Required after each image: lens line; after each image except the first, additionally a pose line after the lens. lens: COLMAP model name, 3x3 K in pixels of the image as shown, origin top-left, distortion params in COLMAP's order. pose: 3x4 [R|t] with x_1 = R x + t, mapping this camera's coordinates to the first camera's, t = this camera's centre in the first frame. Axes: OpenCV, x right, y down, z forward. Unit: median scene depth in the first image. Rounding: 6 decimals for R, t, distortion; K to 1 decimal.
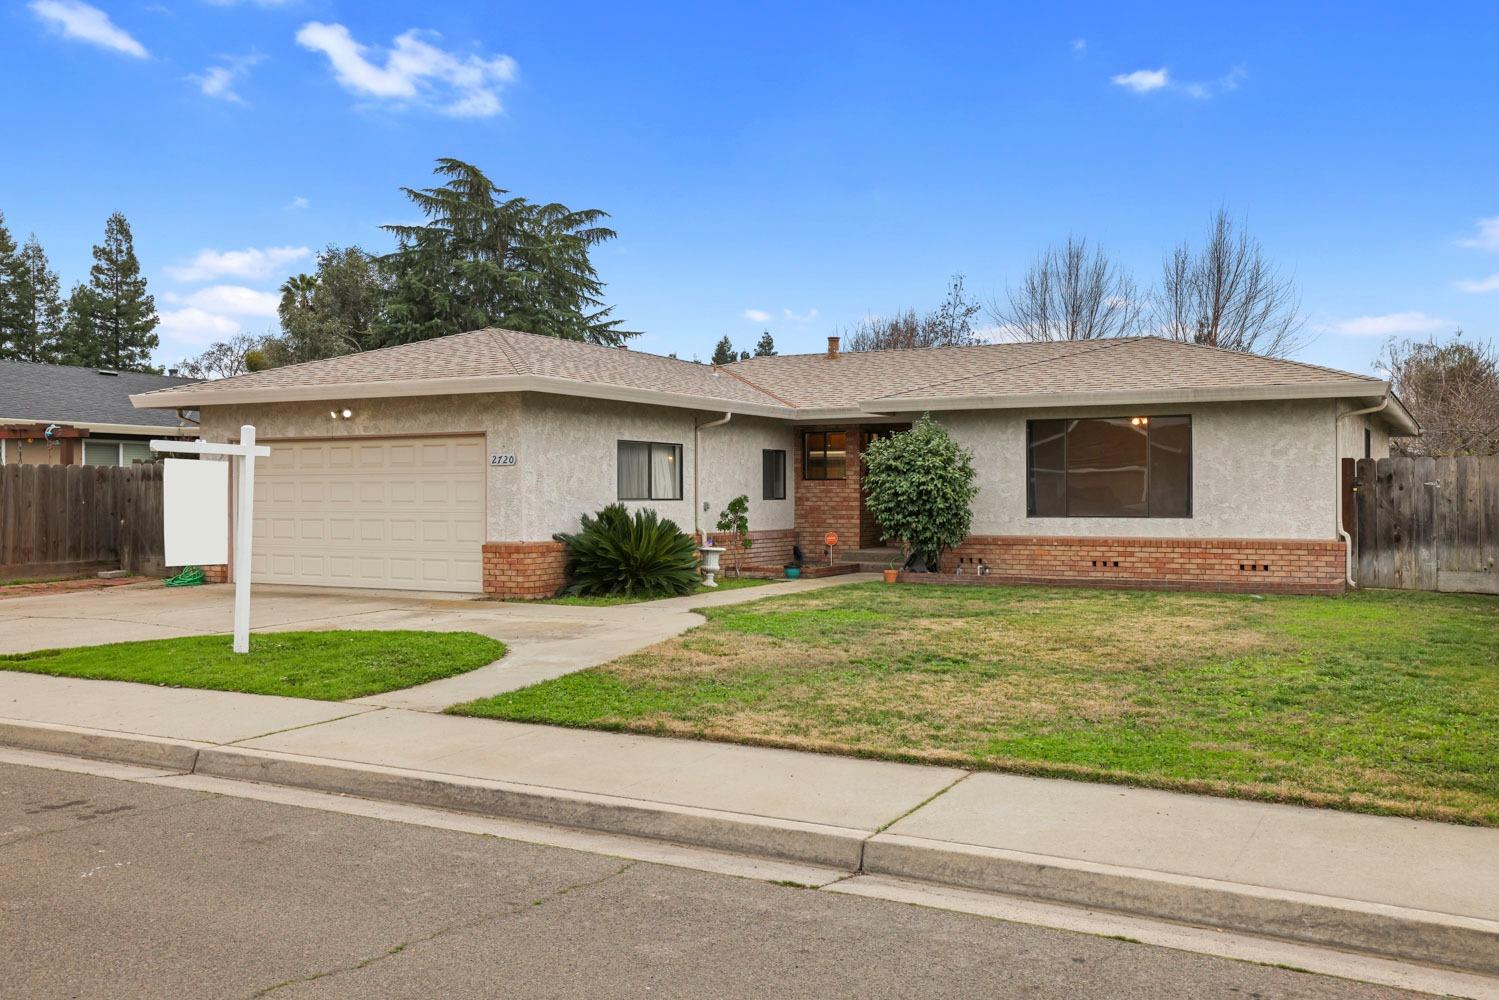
lens RADIAL K [[1309.3, 0, 746.2], [0, 1309.3, 499.8], [0, 0, 1]] dist [0.032689, 0.017076]
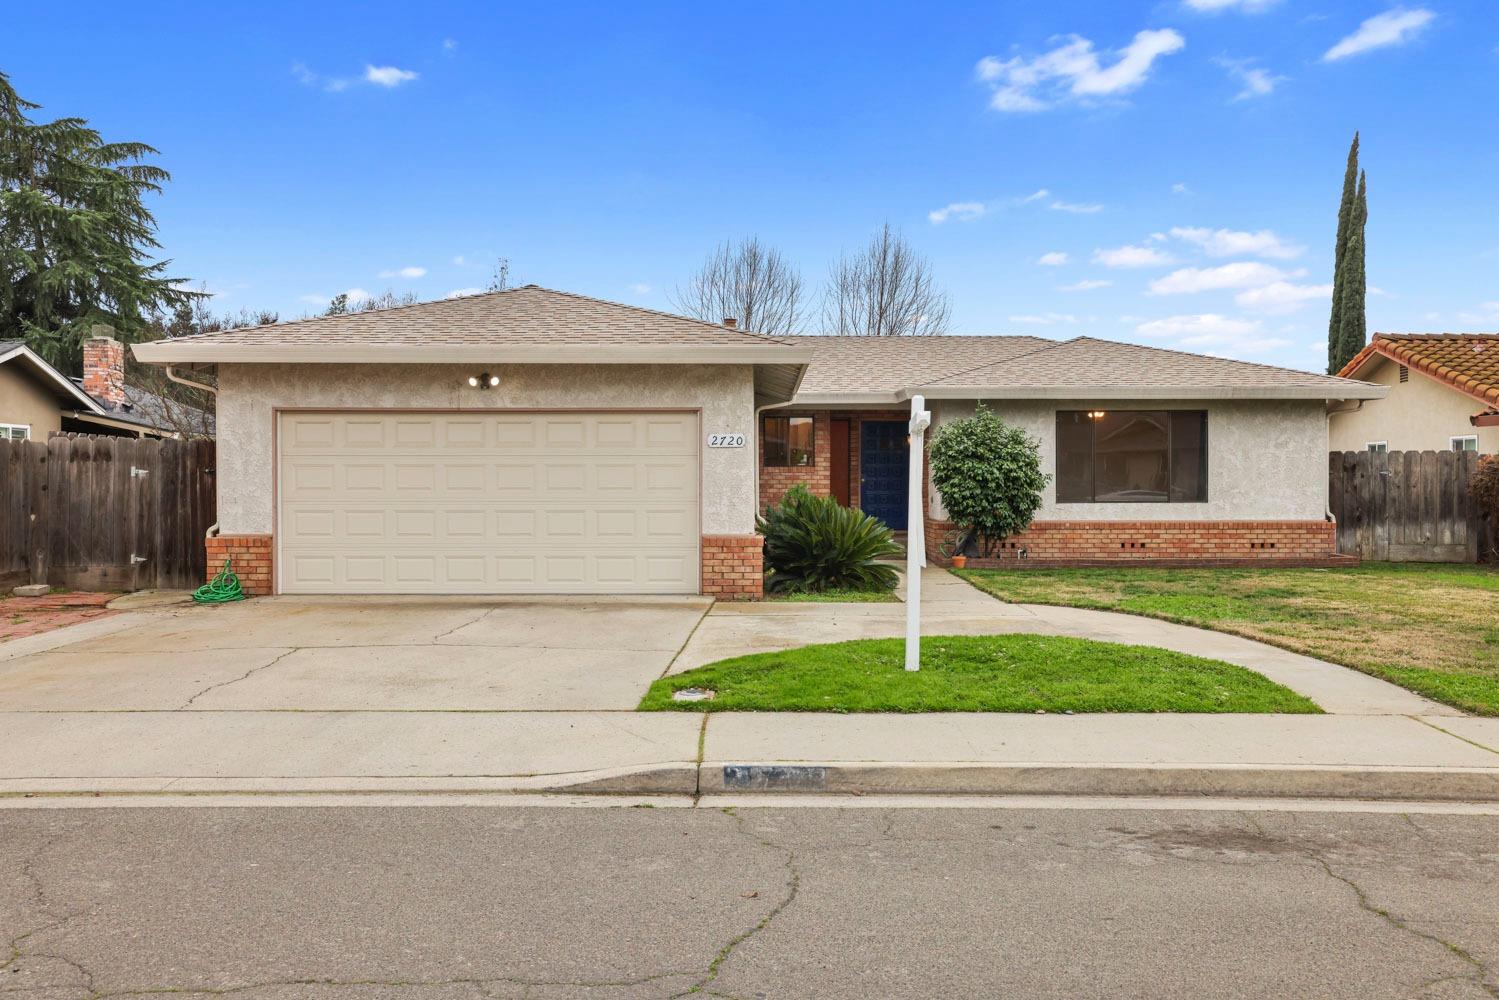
lens RADIAL K [[1309.3, 0, 743.6], [0, 1309.3, 501.4], [0, 0, 1]] dist [0.032689, 0.017076]
pose [[0.880251, -0.005900, 0.474471, -0.547616], [0.001232, 0.999948, 0.010149, 0.001046], [-0.474506, -0.008349, 0.880213, 0.205483]]
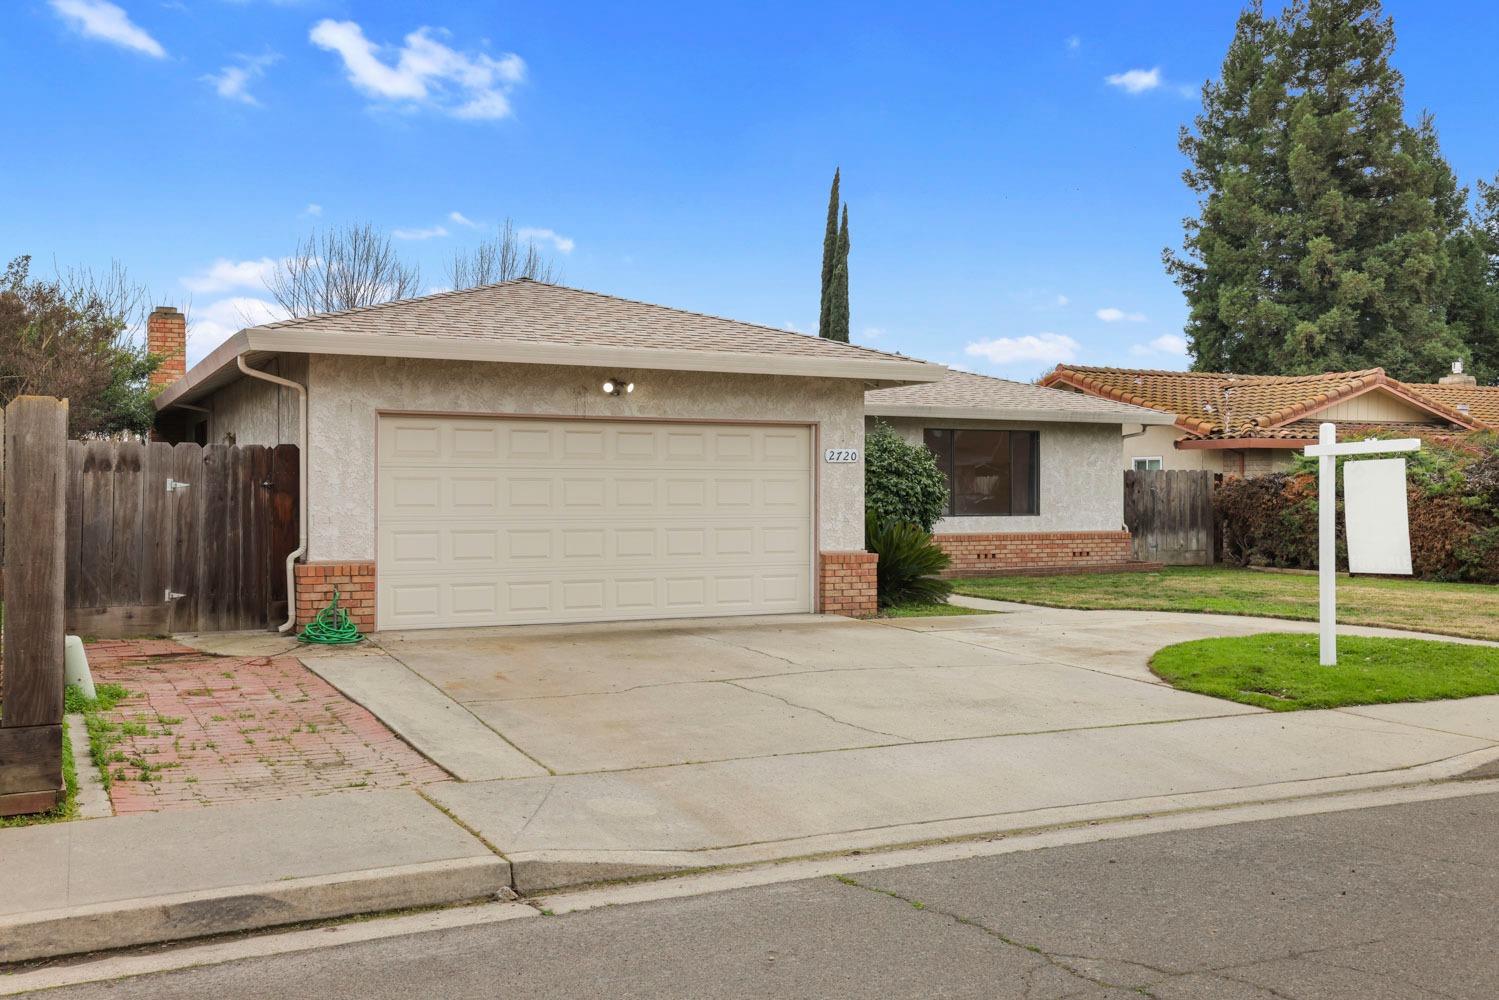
lens RADIAL K [[1418.9, 0, 750.7], [0, 1418.9, 492.0], [0, 0, 1]] dist [0.034076, 0.000000]
pose [[0.565771, 0.003115, 0.824557, -0.918347], [0.002244, 0.999983, -0.005317, -0.001784], [-0.824559, 0.004858, 0.565755, 0.480323]]
